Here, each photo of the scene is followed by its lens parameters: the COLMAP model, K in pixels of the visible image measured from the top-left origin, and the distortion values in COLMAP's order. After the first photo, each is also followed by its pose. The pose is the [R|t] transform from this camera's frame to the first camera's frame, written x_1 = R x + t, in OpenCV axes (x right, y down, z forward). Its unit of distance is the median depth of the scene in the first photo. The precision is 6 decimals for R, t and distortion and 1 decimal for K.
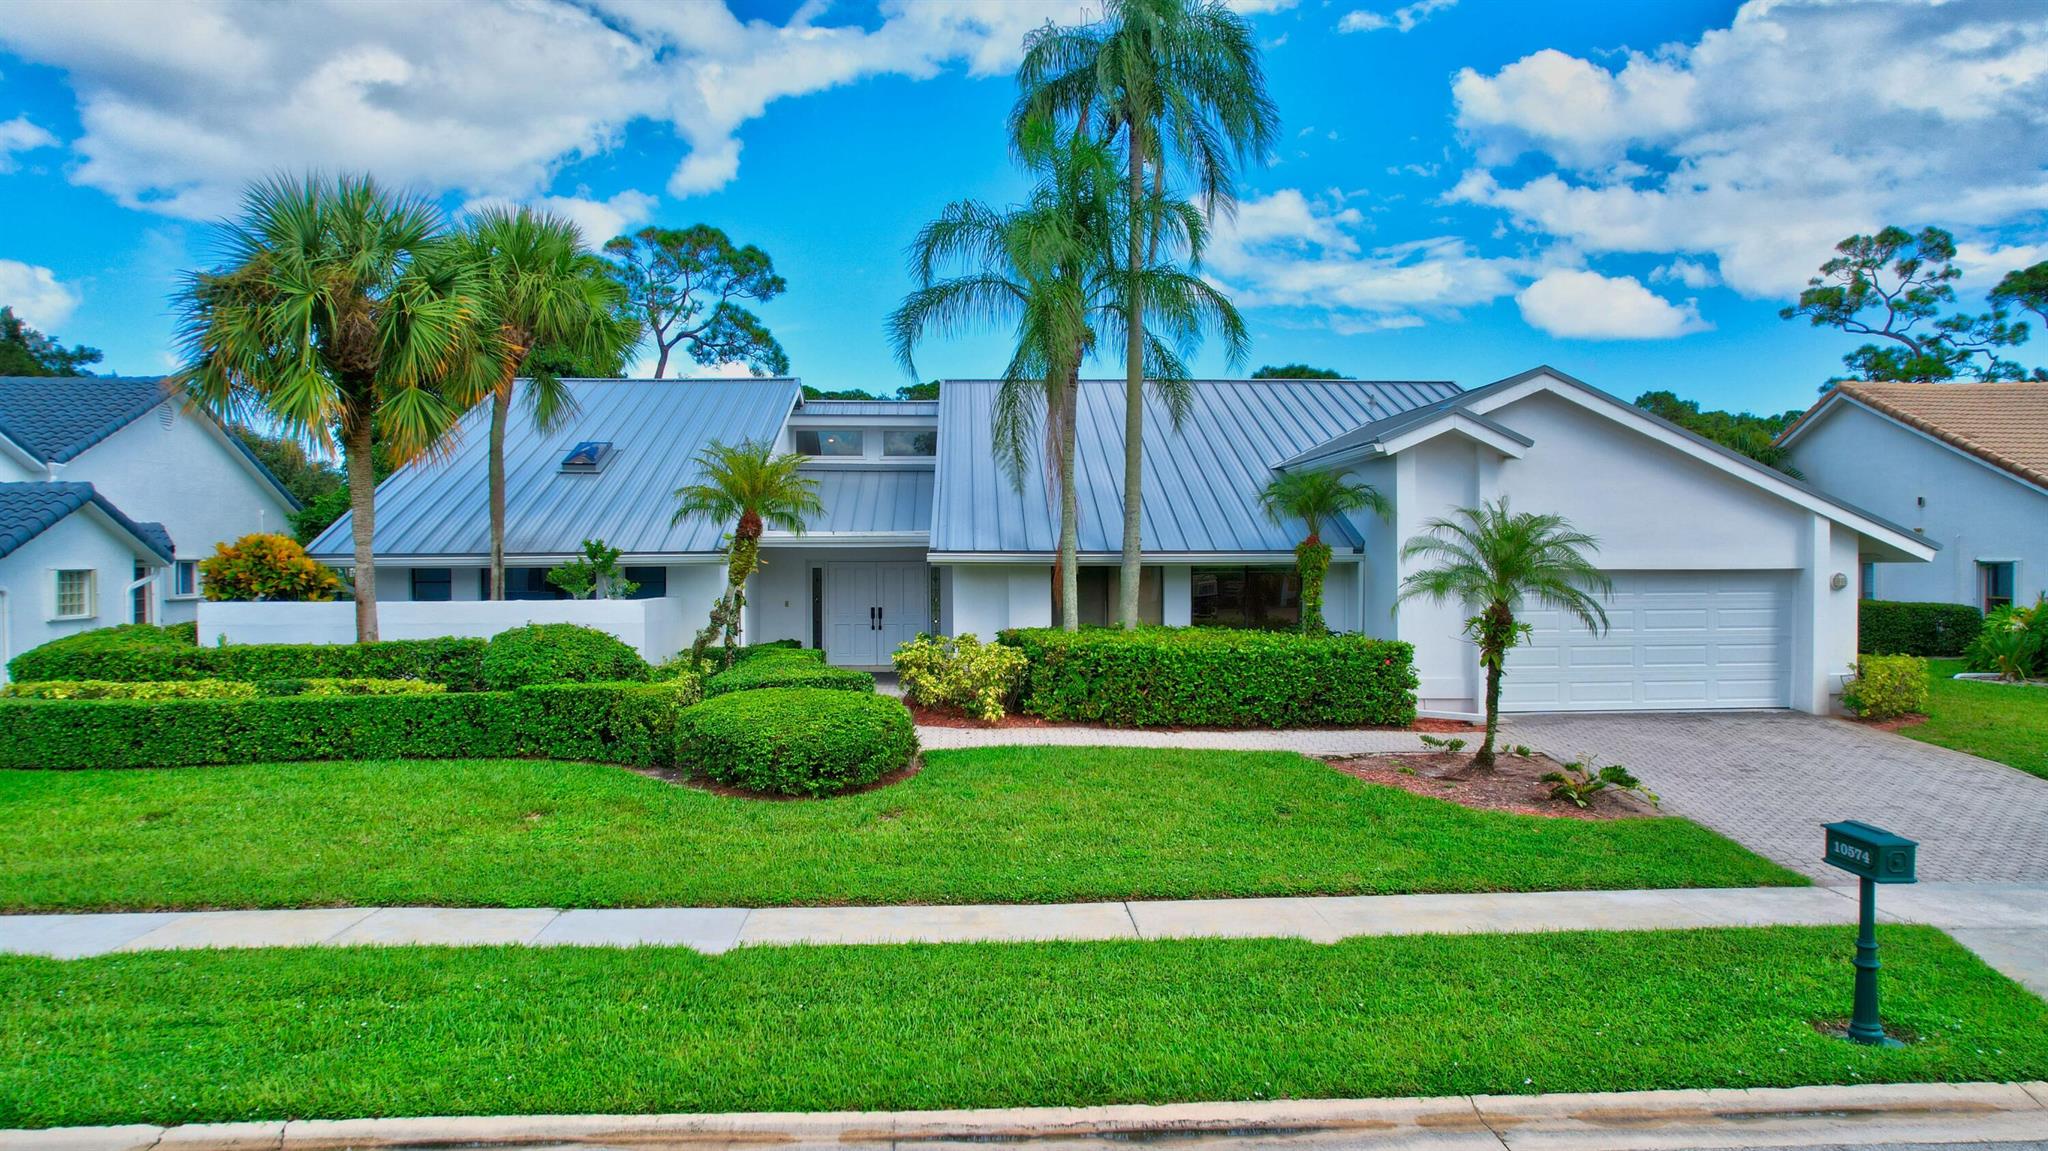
lens RADIAL K [[1308.7, 0, 1021.1], [0, 1308.7, 560.8], [0, 0, 1]] dist [-0.055099, 0.032930]
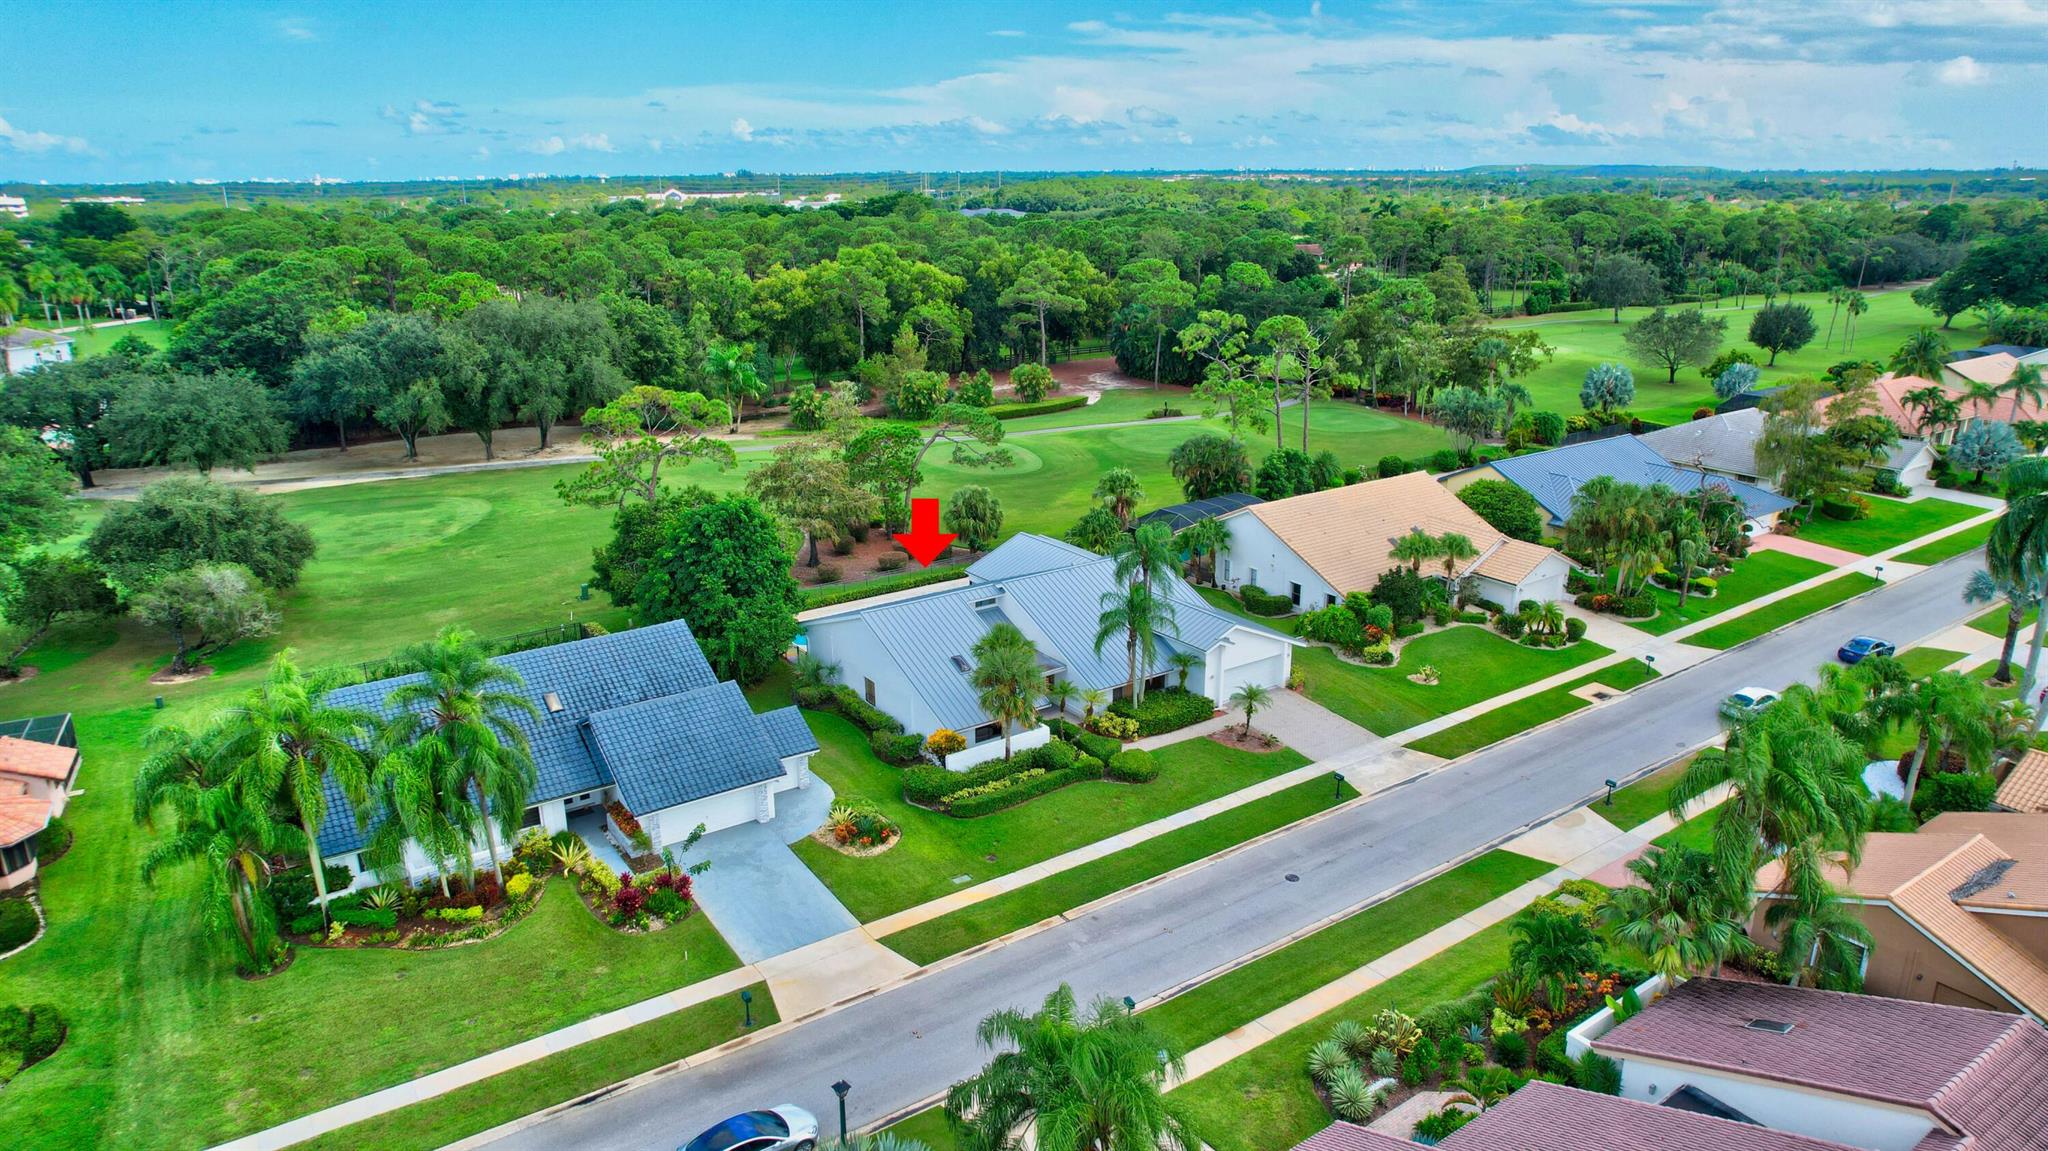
lens RADIAL K [[1308.7, 0, 1019.5], [0, 1308.7, 566.1], [0, 0, 1]] dist [-0.055099, 0.032930]
pose [[0.849999, -0.157989, 0.502535, -2.077944], [0.010292, 0.958765, 0.284013, -1.416777], [-0.526684, -0.236238, 0.816575, -1.816393]]
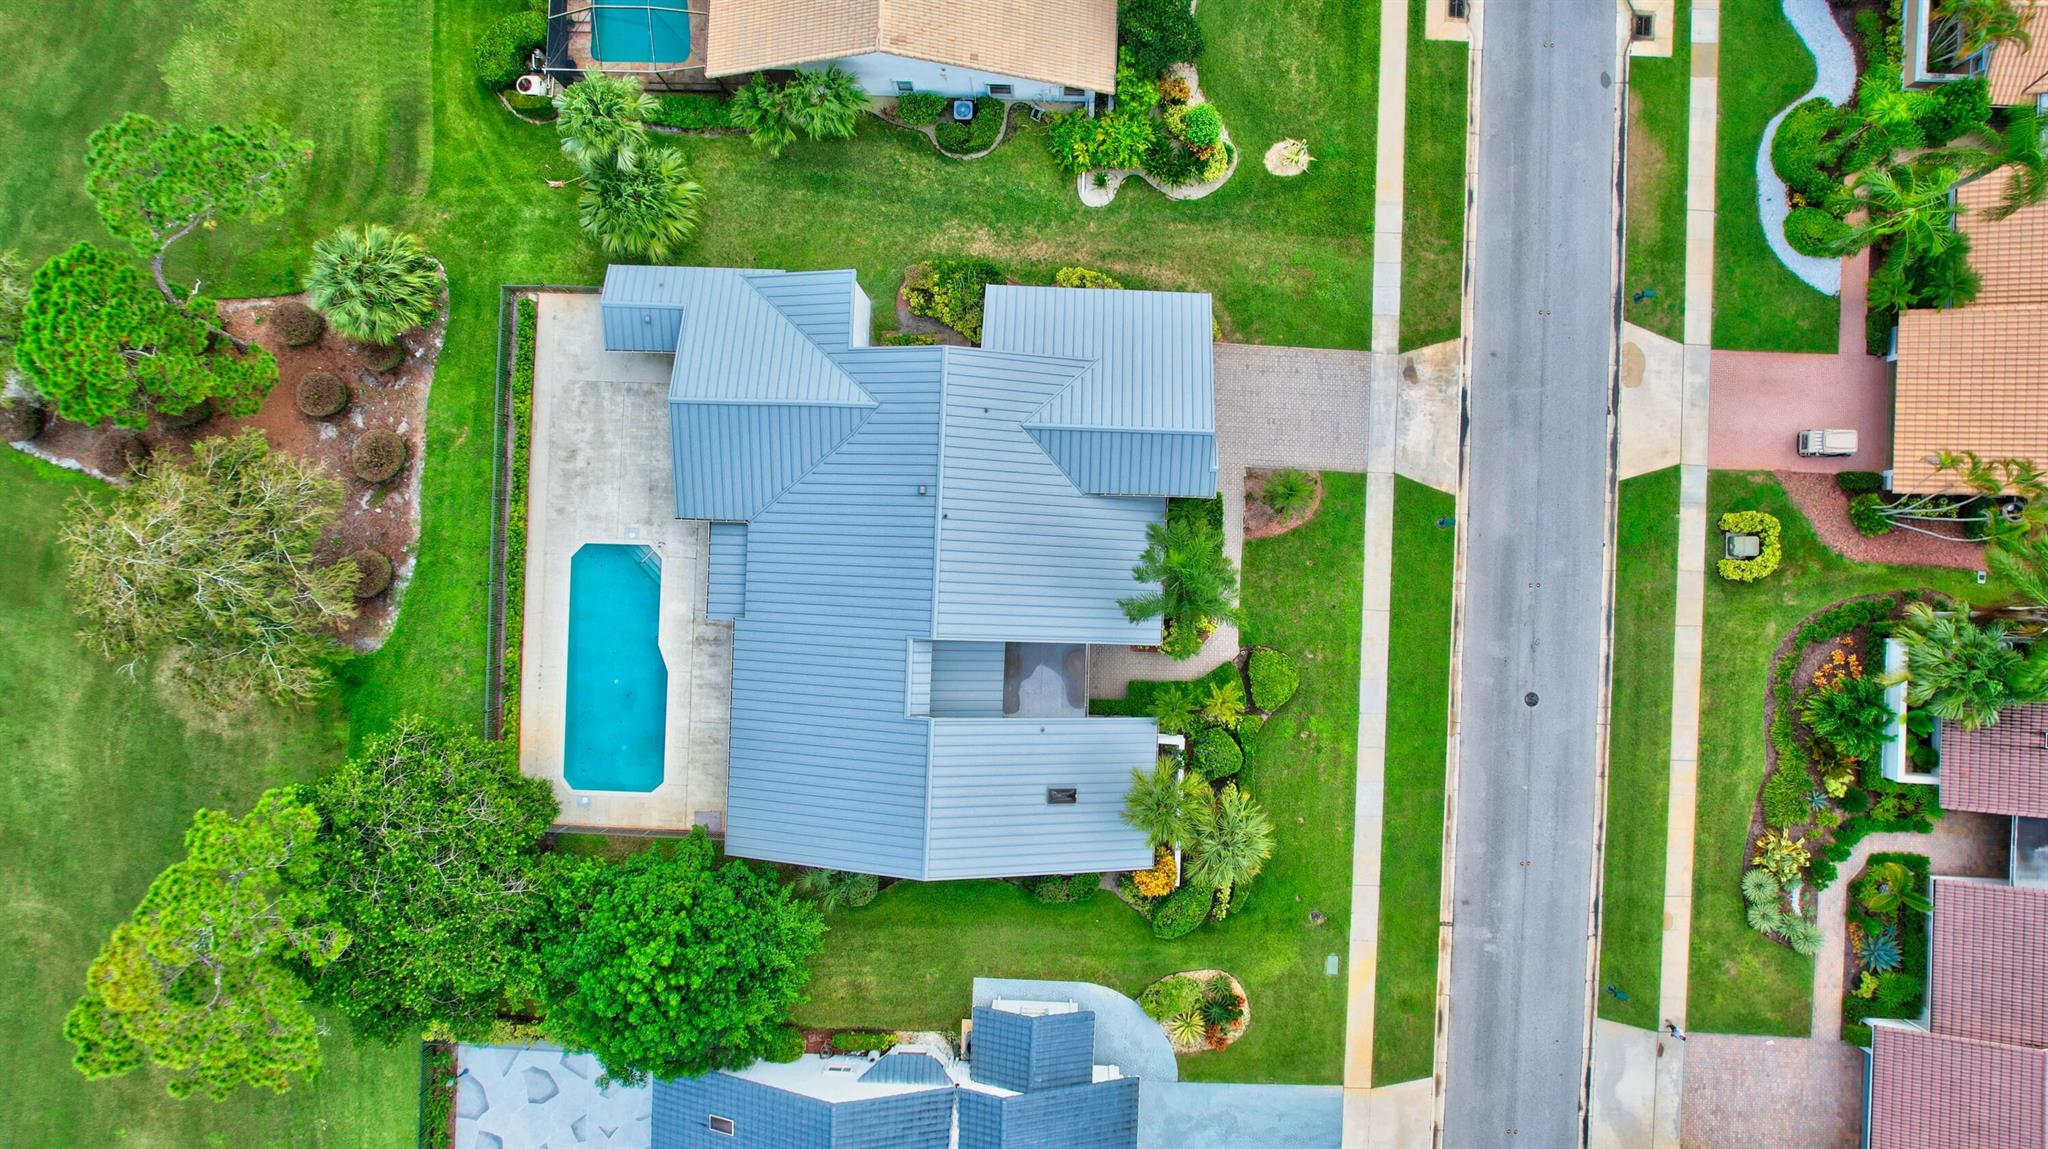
lens RADIAL K [[1308.7, 0, 1026.8], [0, 1308.7, 574.0], [0, 0, 1]] dist [-0.055099, 0.032930]
pose [[0.087604, -0.996120, 0.008427, 0.034031], [0.018264, 0.010065, 0.999783, -2.887904], [-0.995988, -0.087431, 0.019075, 1.290935]]
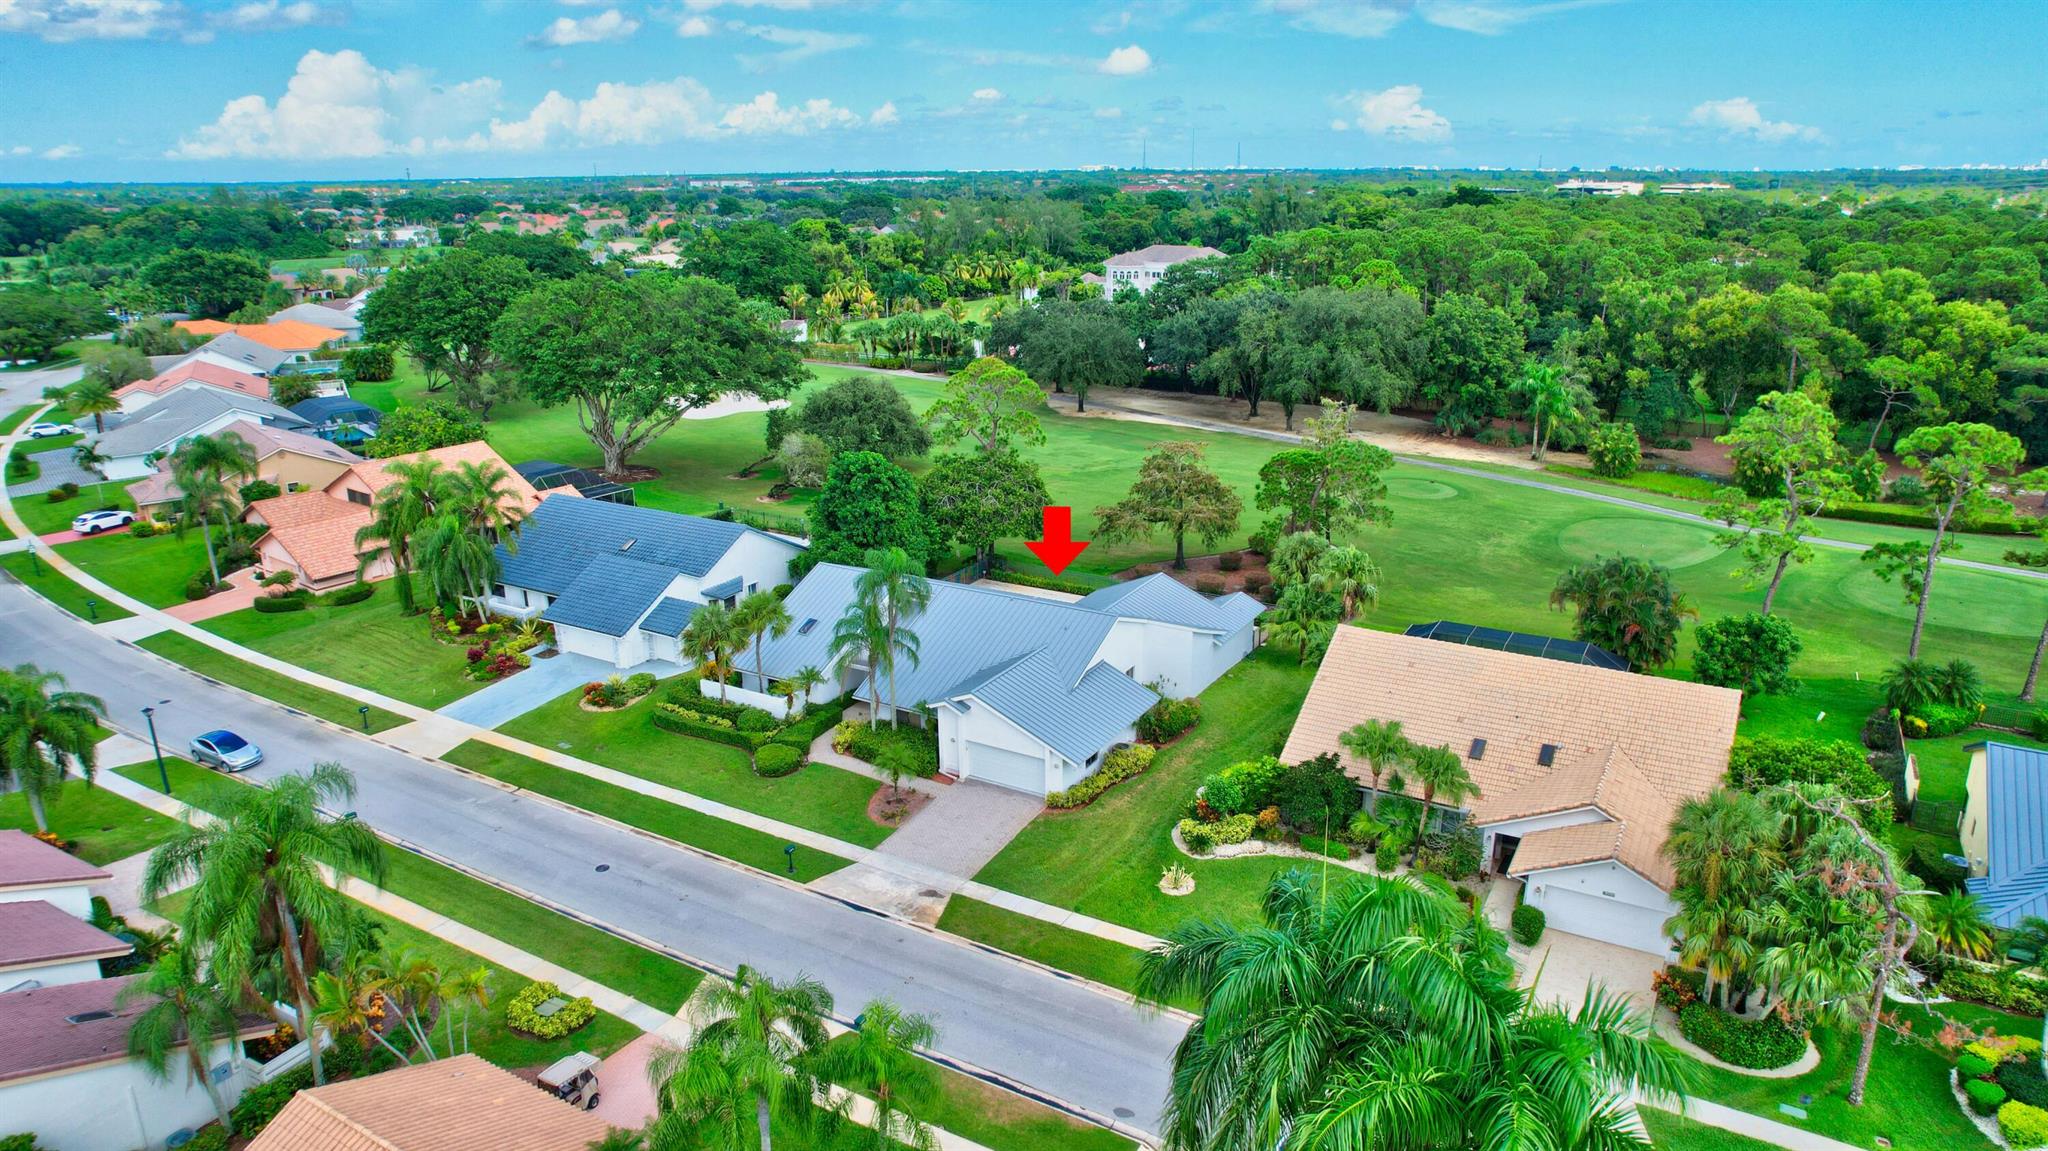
lens RADIAL K [[1308.7, 0, 1018.2], [0, 1308.7, 572.5], [0, 0, 1]] dist [-0.055099, 0.032930]
pose [[0.836687, 0.158873, -0.524133, 2.241316], [0.000945, 0.956582, 0.291463, -1.448226], [0.547681, -0.244359, 0.800209, -1.630019]]
